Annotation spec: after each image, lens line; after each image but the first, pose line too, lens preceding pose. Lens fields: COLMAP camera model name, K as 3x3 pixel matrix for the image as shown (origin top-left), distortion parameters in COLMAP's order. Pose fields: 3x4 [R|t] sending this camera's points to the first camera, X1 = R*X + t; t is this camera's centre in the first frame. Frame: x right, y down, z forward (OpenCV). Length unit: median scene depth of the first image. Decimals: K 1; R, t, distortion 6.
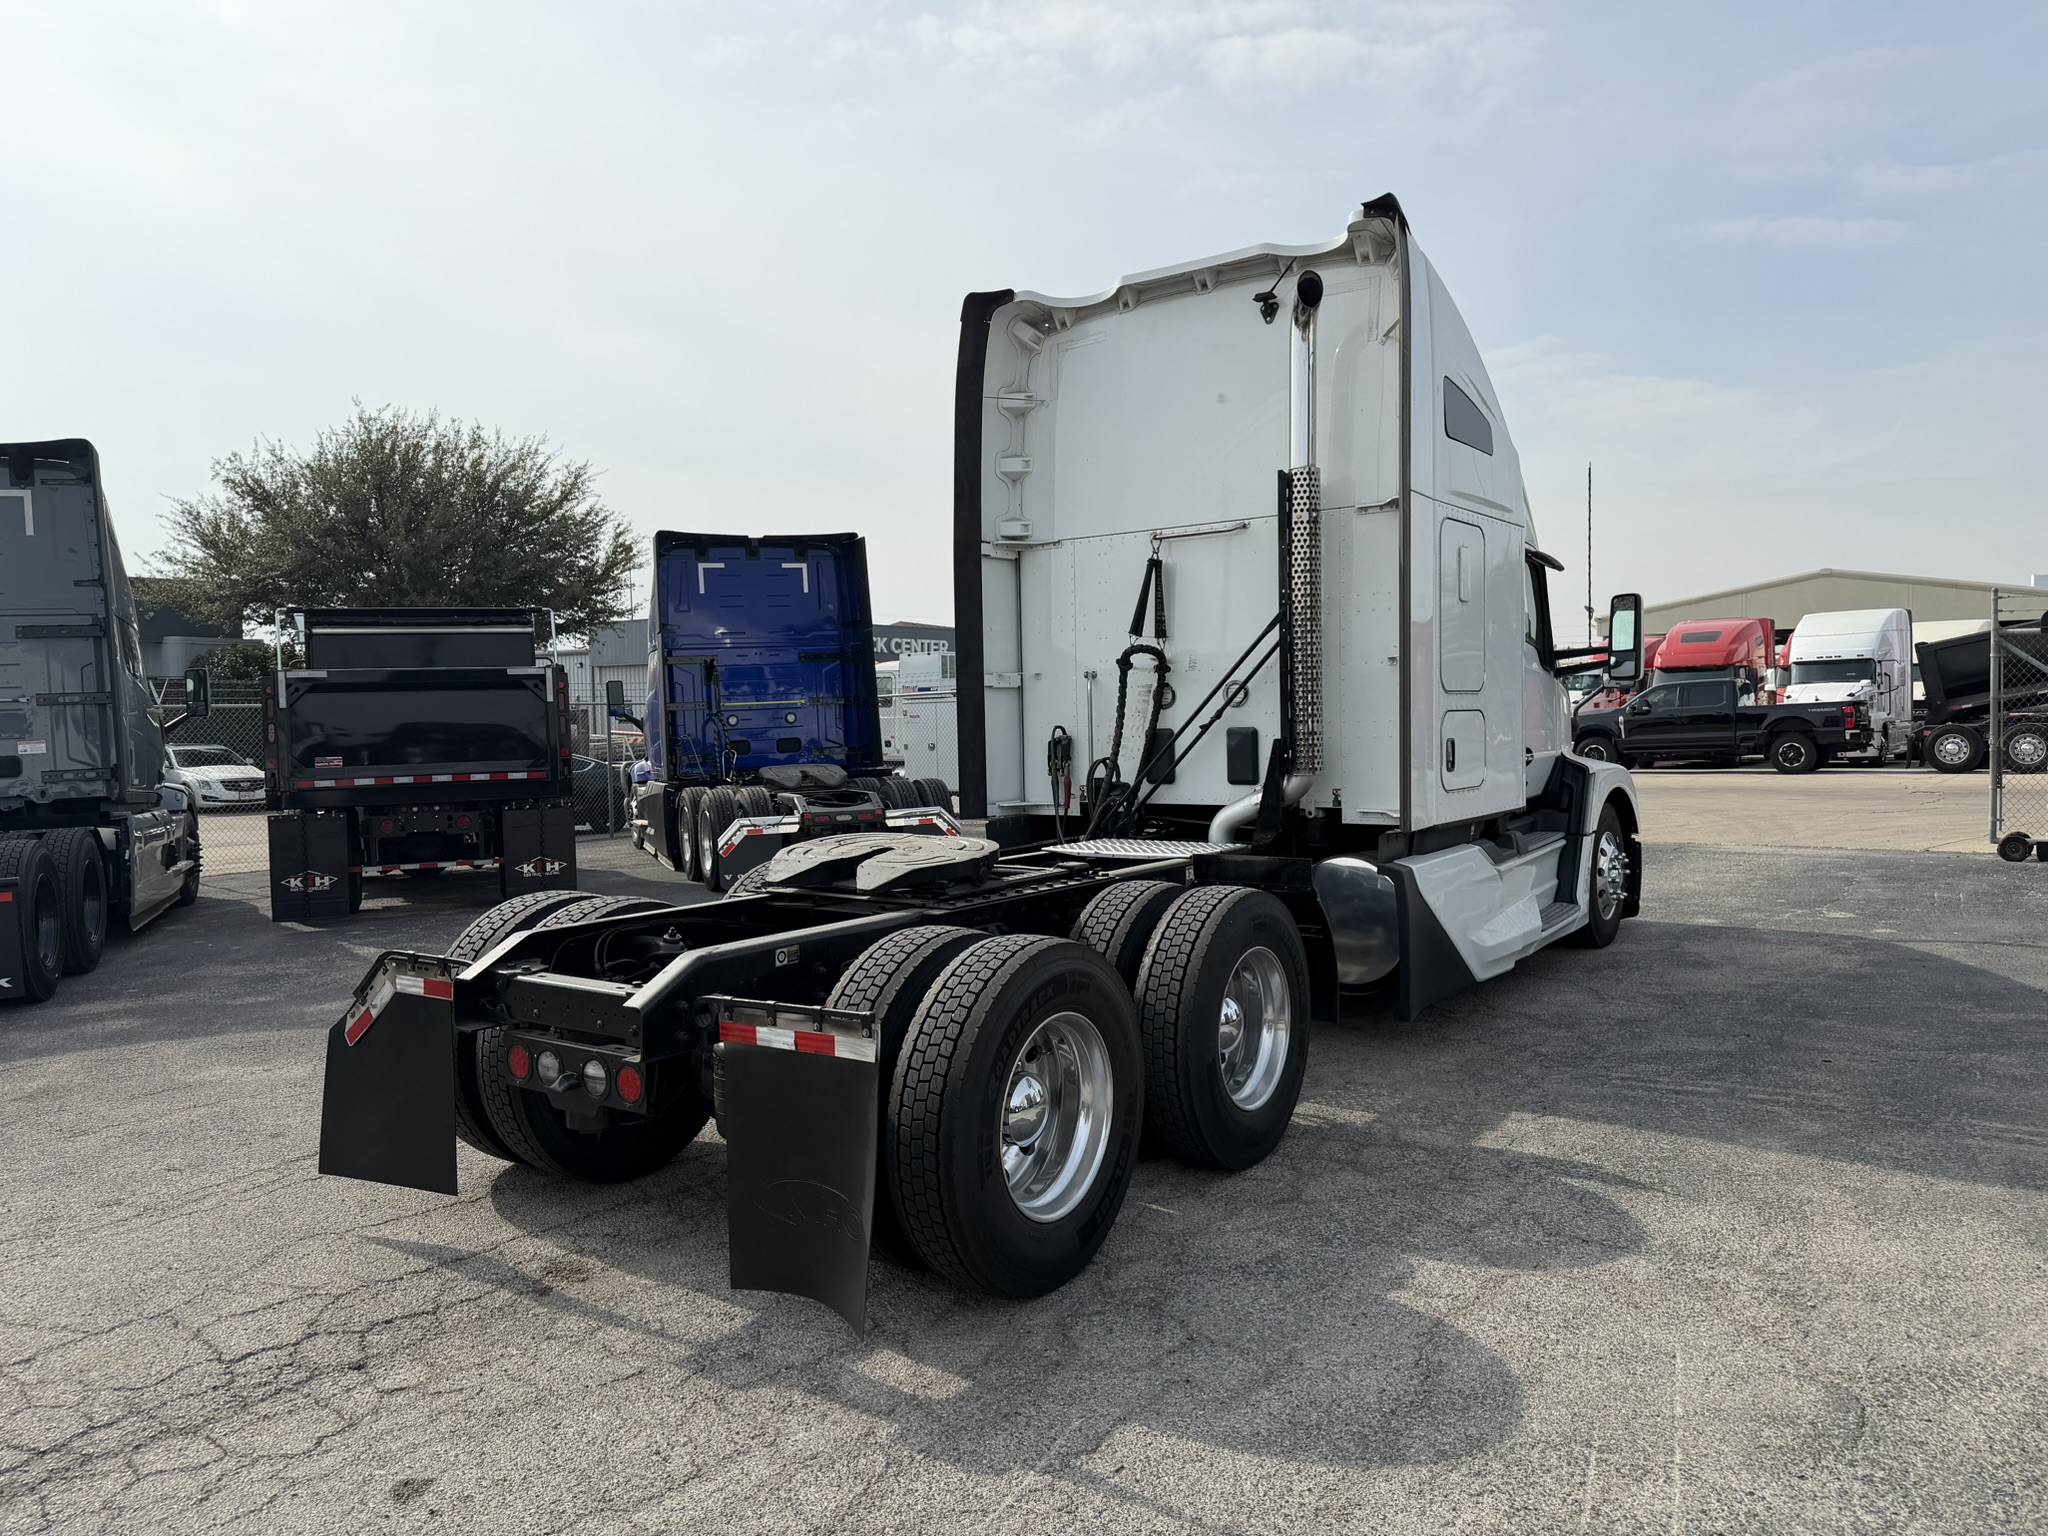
lens RADIAL K [[1439.2, 0, 1024.6], [0, 1439.2, 752.0], [0, 0, 1]] dist [0.045072, -0.065625]
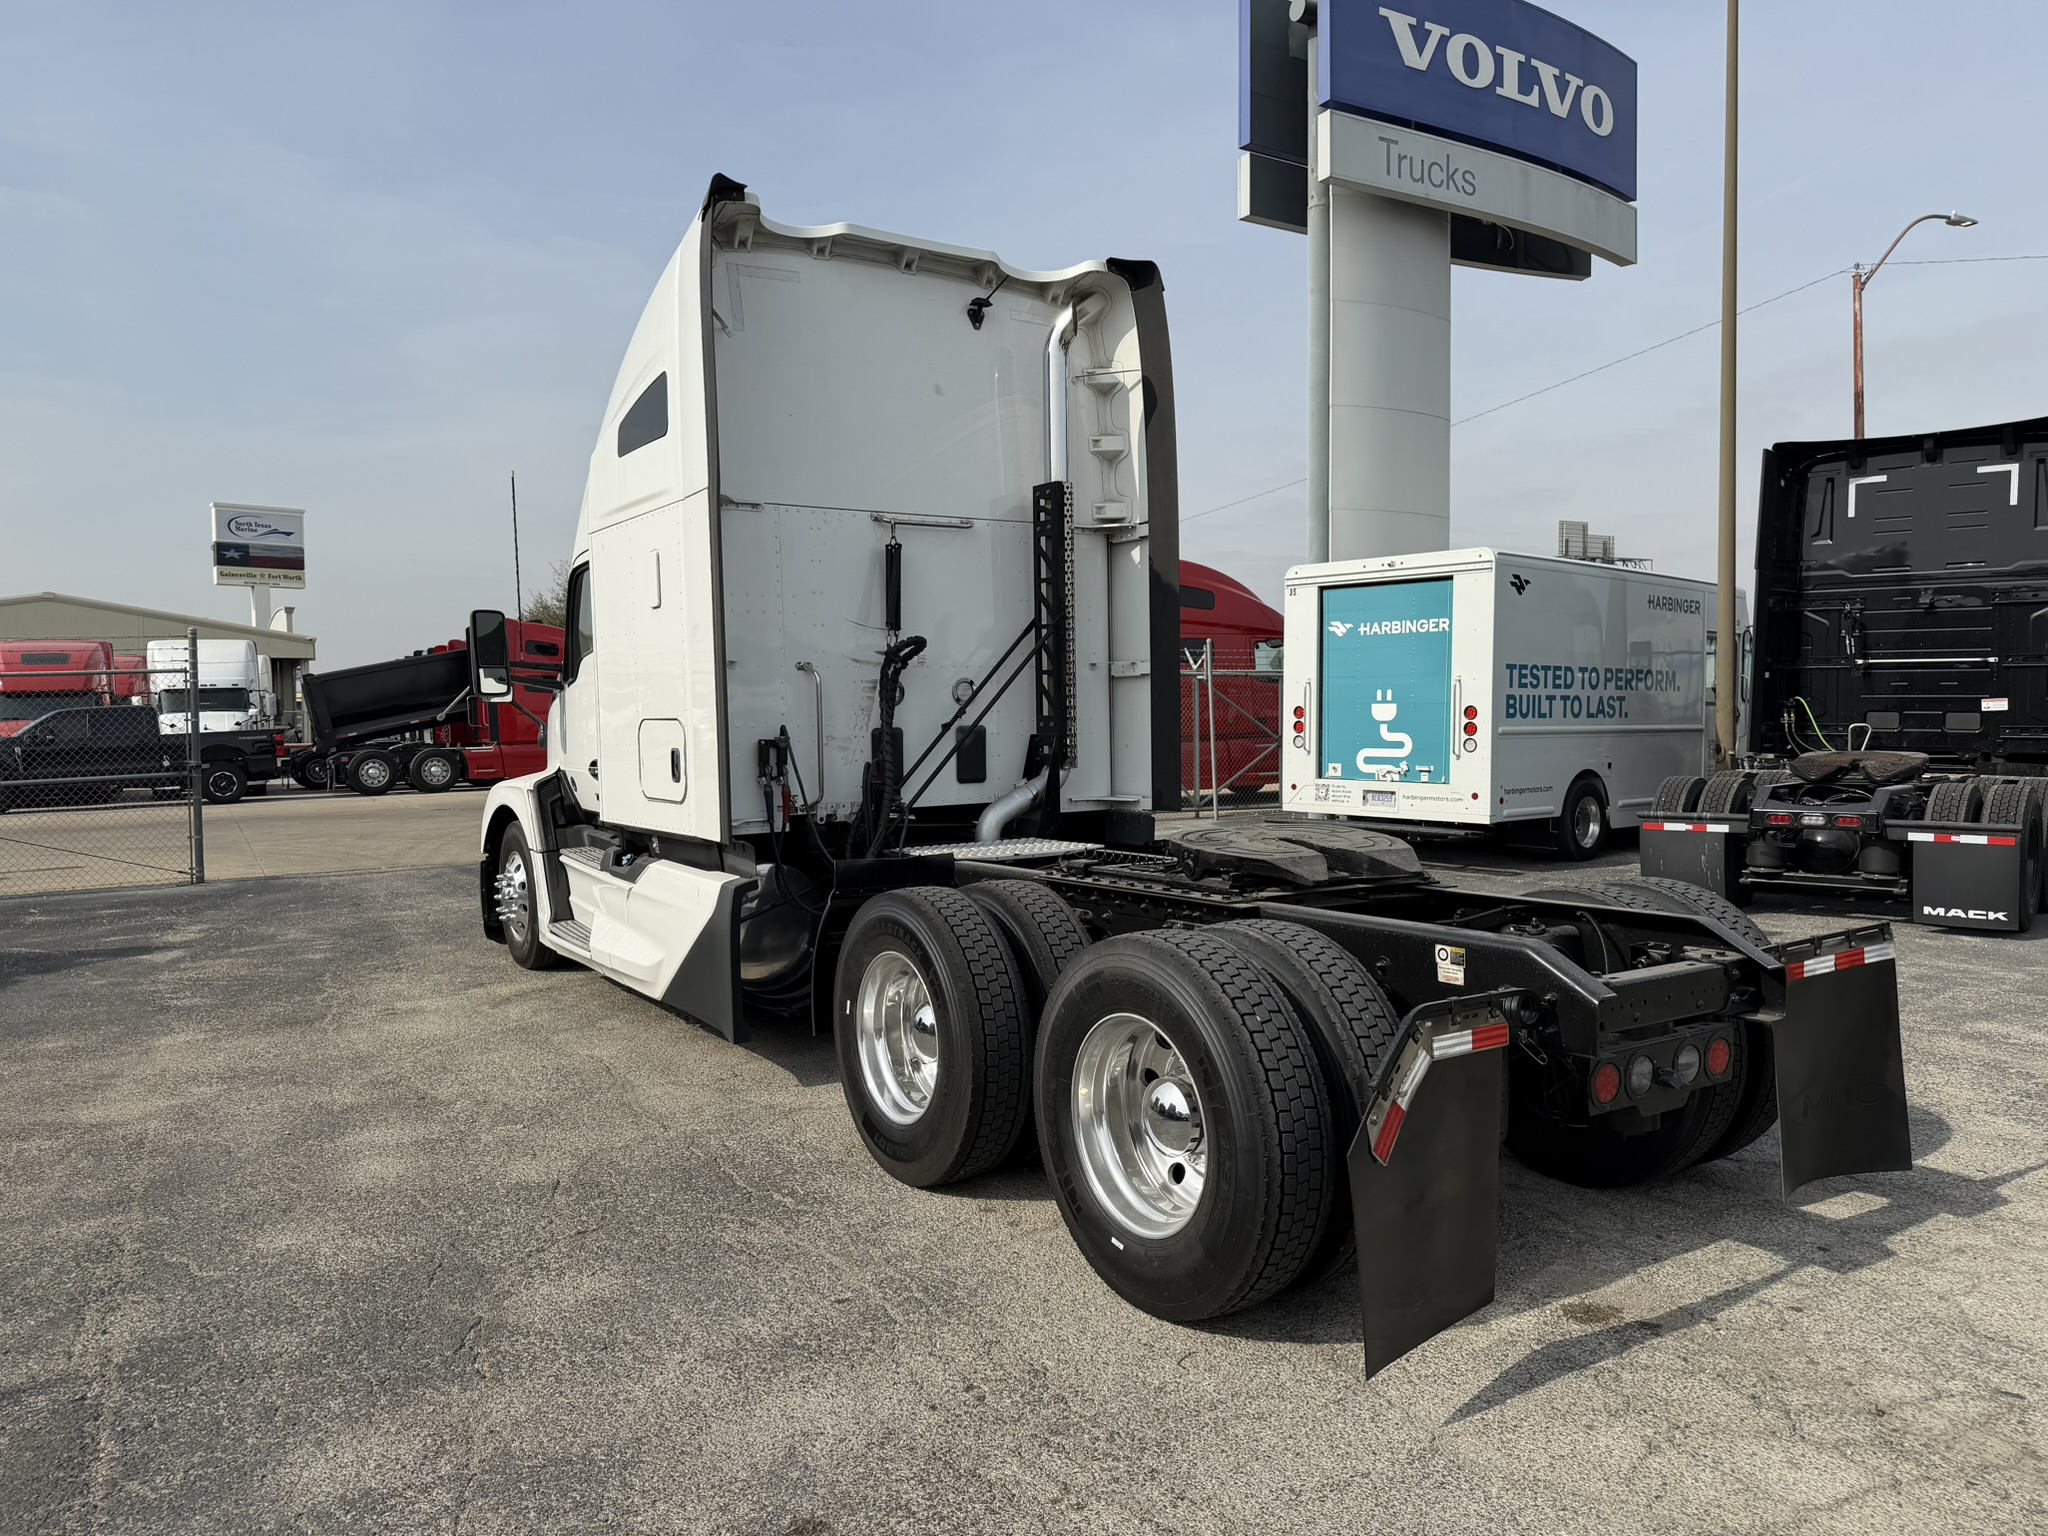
lens RADIAL K [[1439.2, 0, 1038.1], [0, 1439.2, 762.8], [0, 0, 1]] dist [0.045072, -0.065625]
pose [[0.353904, -0.017435, 0.935119, -0.973420], [0.034724, 0.999382, 0.005492, 0.005715], [-0.934637, 0.030527, 0.354291, 0.770092]]
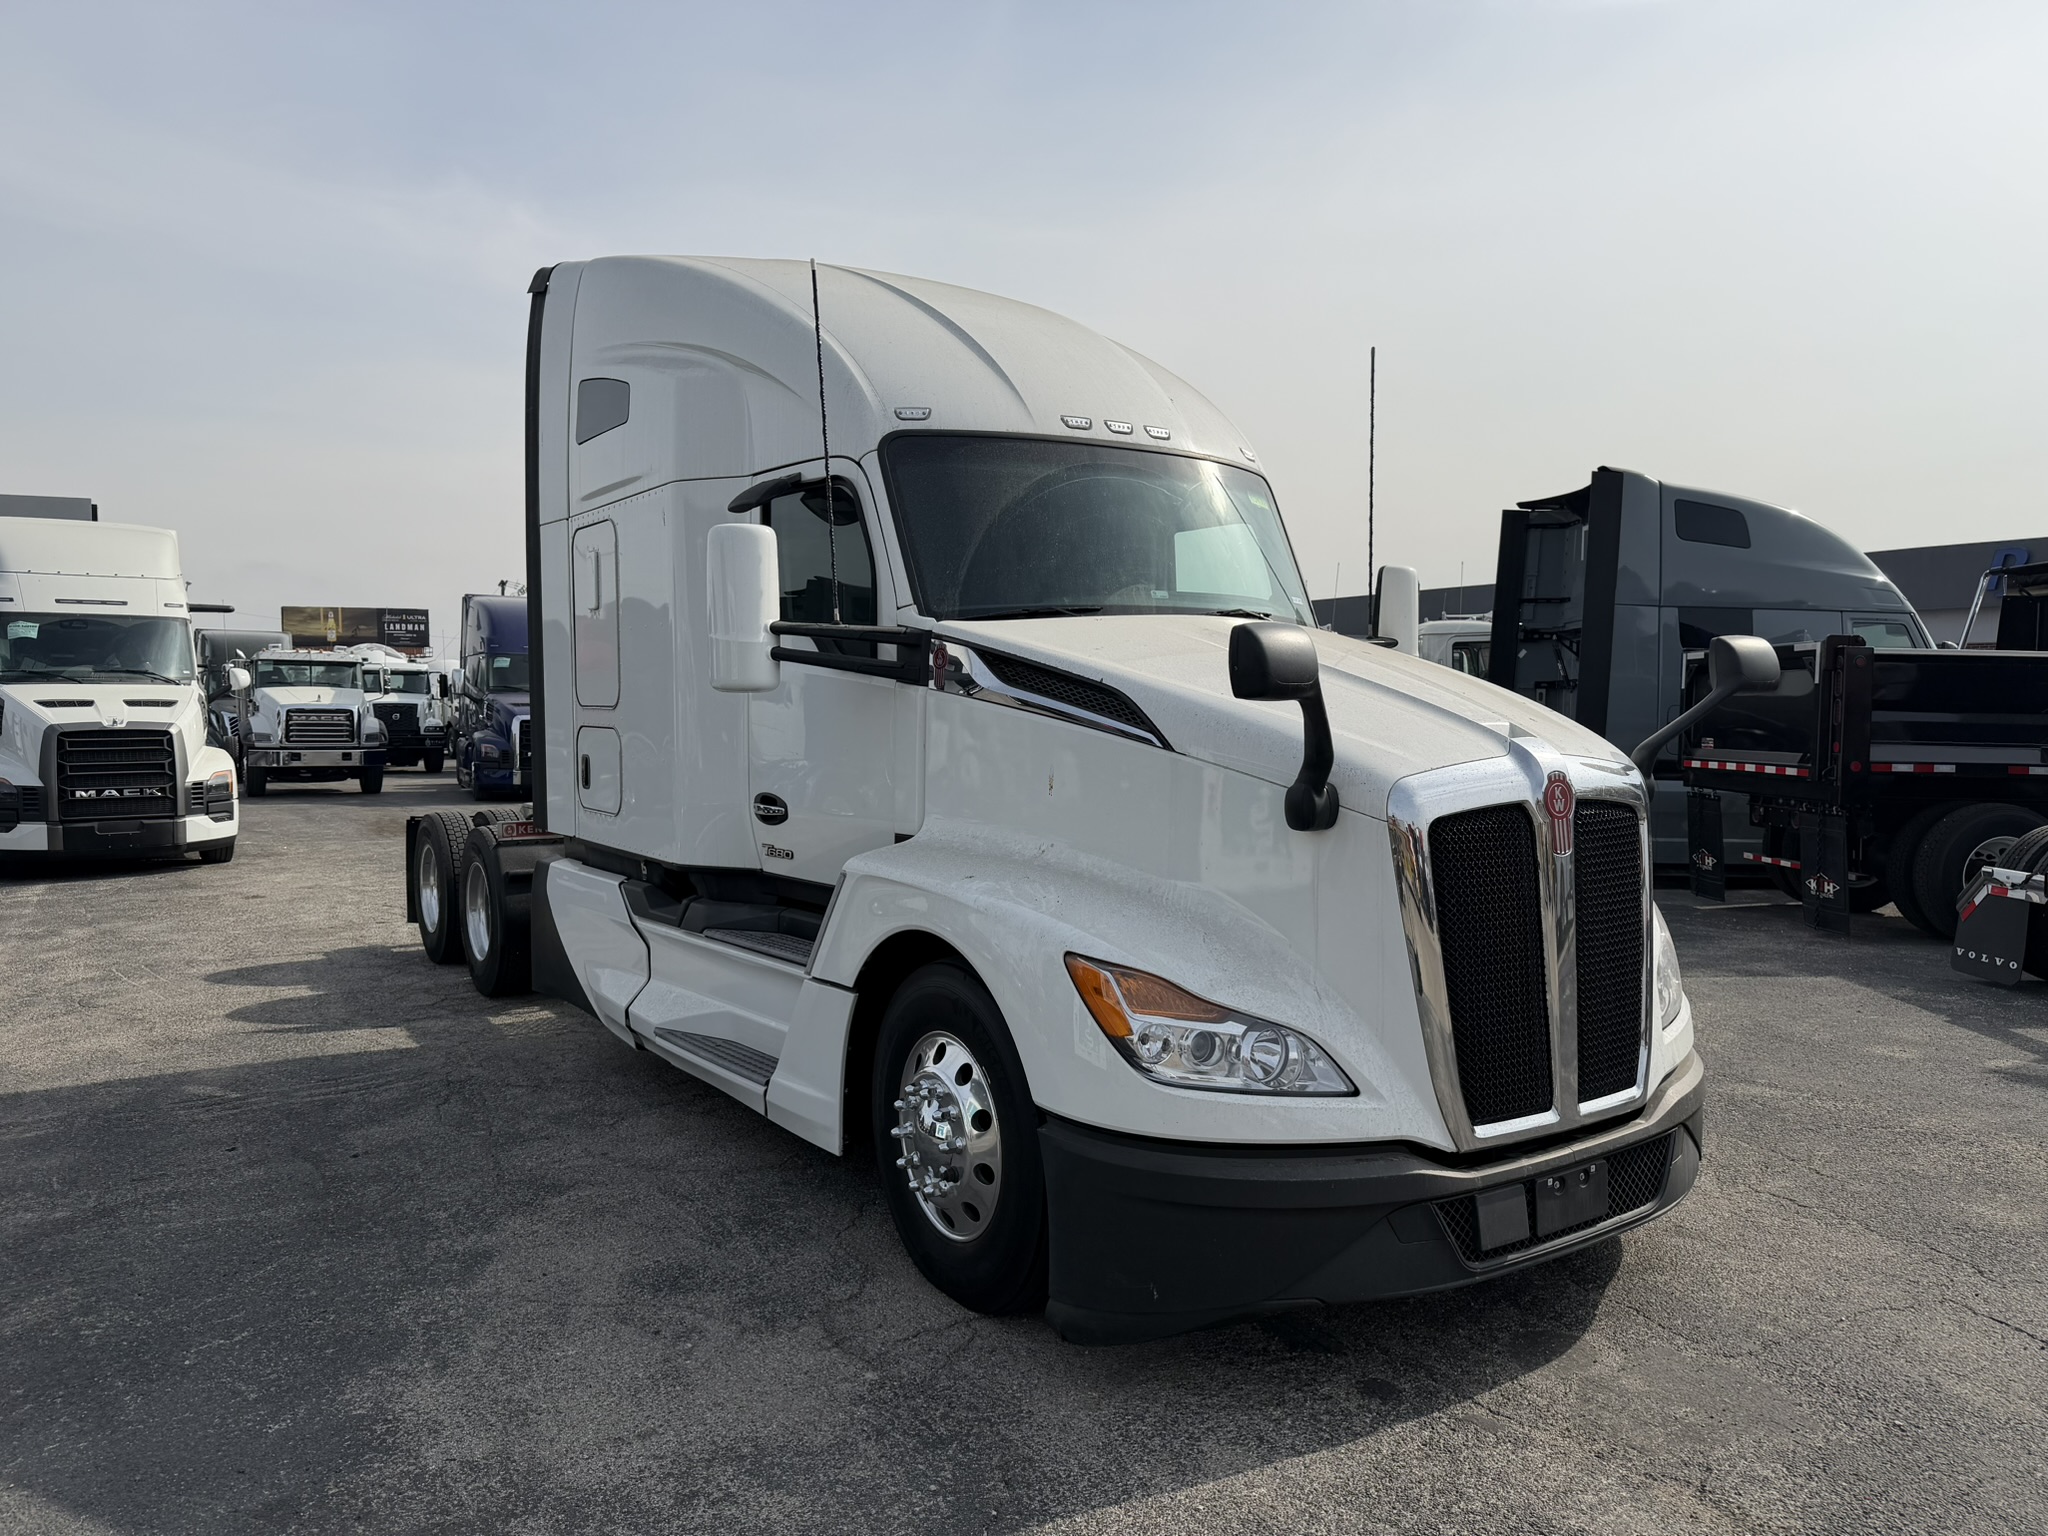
lens RADIAL K [[1439.2, 0, 1025.9], [0, 1439.2, 755.9], [0, 0, 1]] dist [0.045072, -0.065625]
pose [[-0.366137, 0.058339, -0.928731, 1.330348], [-0.009829, 0.997735, 0.066548, -0.093245], [0.930509, 0.033494, -0.364734, 1.992060]]
